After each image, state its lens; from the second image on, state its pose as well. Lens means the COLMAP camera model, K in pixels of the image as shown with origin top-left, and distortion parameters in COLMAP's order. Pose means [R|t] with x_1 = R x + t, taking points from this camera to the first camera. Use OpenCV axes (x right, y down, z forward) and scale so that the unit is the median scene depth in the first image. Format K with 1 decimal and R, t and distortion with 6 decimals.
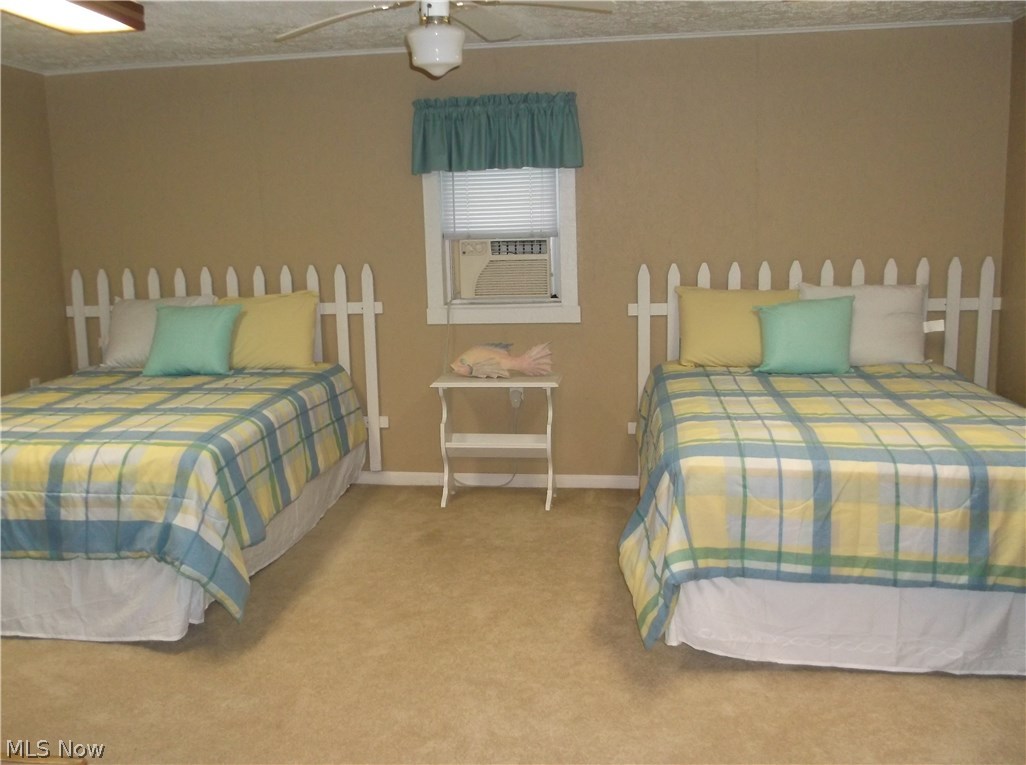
lens RADIAL K [[1018.9, 0, 510.9], [0, 1018.9, 379.0], [0, 0, 1]] dist [0.016470, 0.000000]
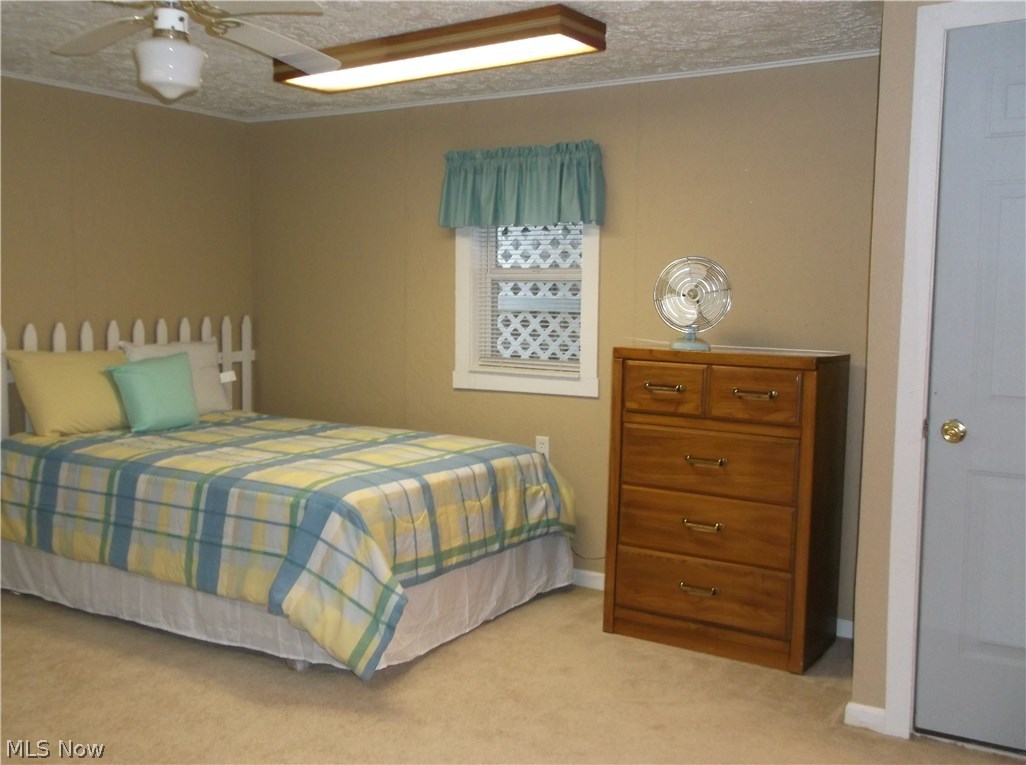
lens RADIAL K [[1018.9, 0, 505.2], [0, 1018.9, 383.0], [0, 0, 1]] dist [0.016470, 0.000000]
pose [[0.403353, -0.064767, 0.912749, -0.750393], [0.127273, 0.991767, 0.014131, -0.034149], [-0.906150, 0.110469, 0.408275, 0.413498]]
